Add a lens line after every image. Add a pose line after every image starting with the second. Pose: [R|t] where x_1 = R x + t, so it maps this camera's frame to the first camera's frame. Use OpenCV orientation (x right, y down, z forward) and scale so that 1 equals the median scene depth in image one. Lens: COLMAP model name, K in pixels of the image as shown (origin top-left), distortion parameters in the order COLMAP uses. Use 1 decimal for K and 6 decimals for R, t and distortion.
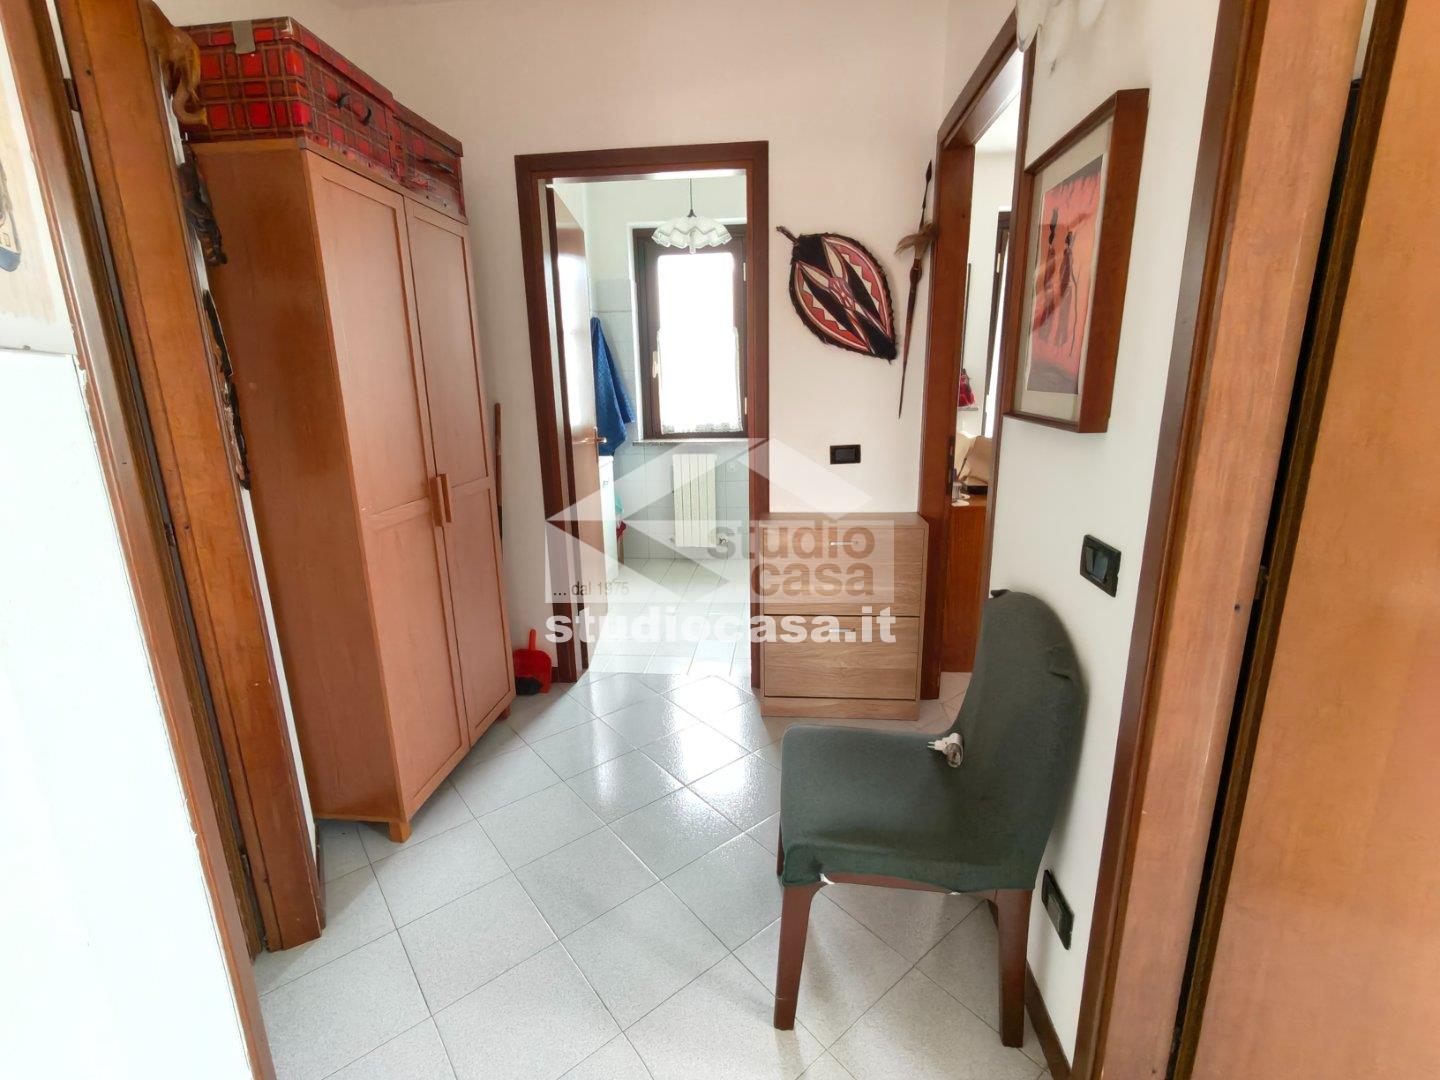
lens RADIAL K [[645.8, 0, 717.7], [0, 645.8, 535.1], [0, 0, 1]] dist [-0.000206, -0.000197]
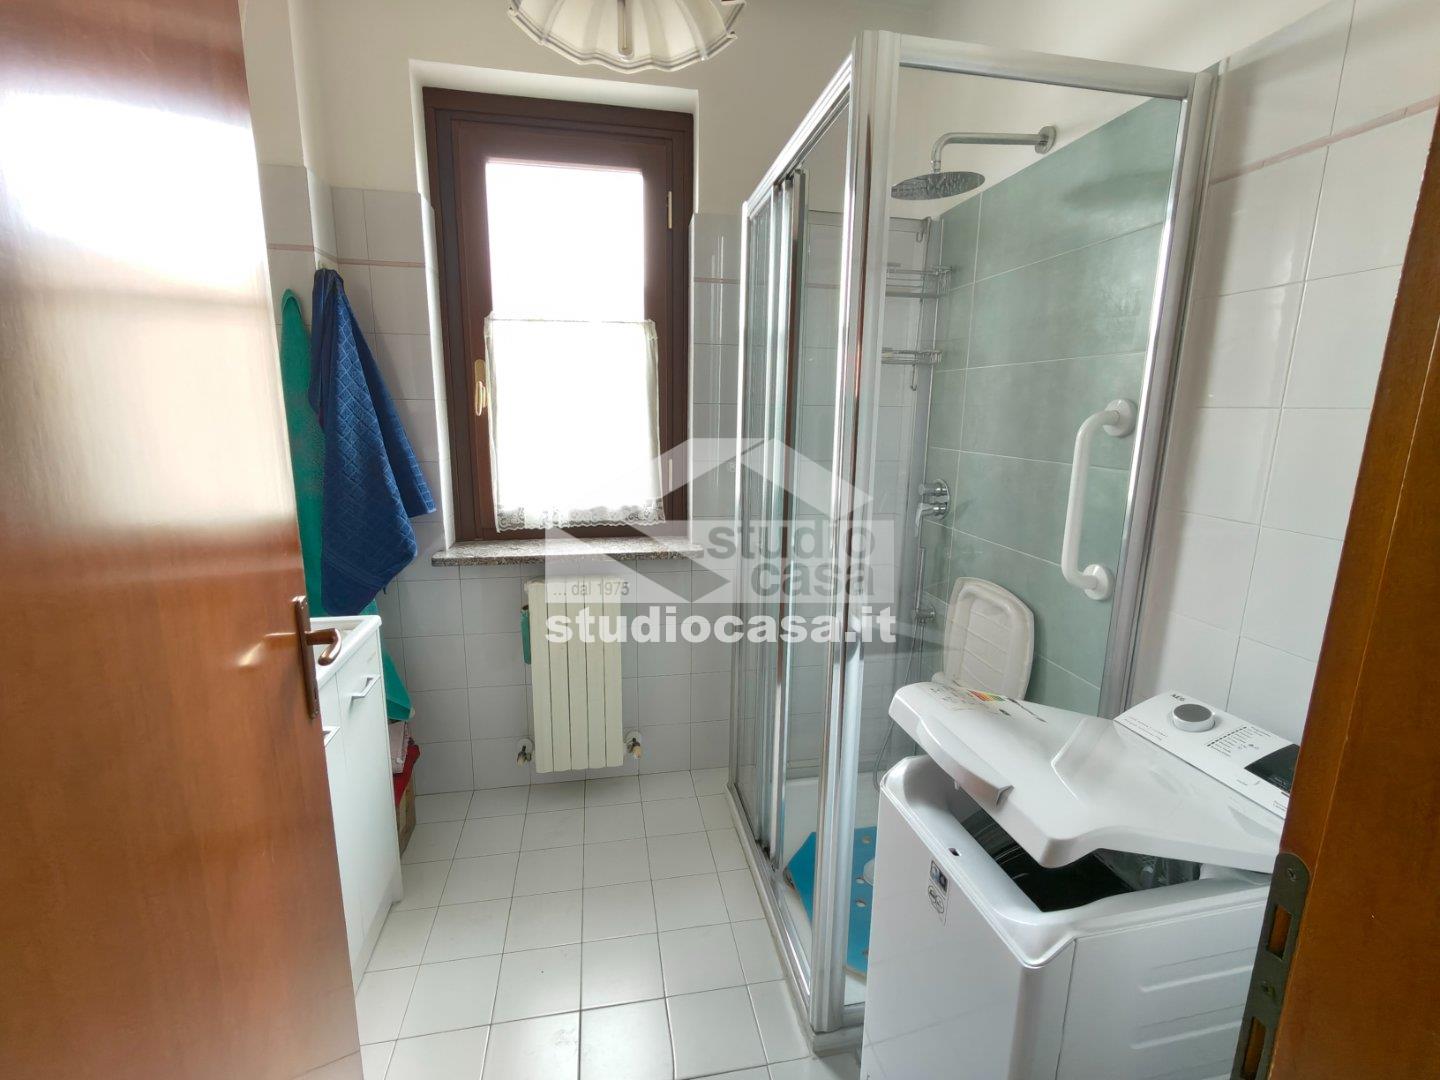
lens RADIAL K [[645.8, 0, 717.7], [0, 645.8, 535.1], [0, 0, 1]] dist [-0.000206, -0.000197]
pose [[0.956764, -0.025134, 0.289778, -0.142662], [0.038496, 0.998438, -0.040502, -0.265966], [-0.288308, 0.049906, 0.956236, 1.024597]]
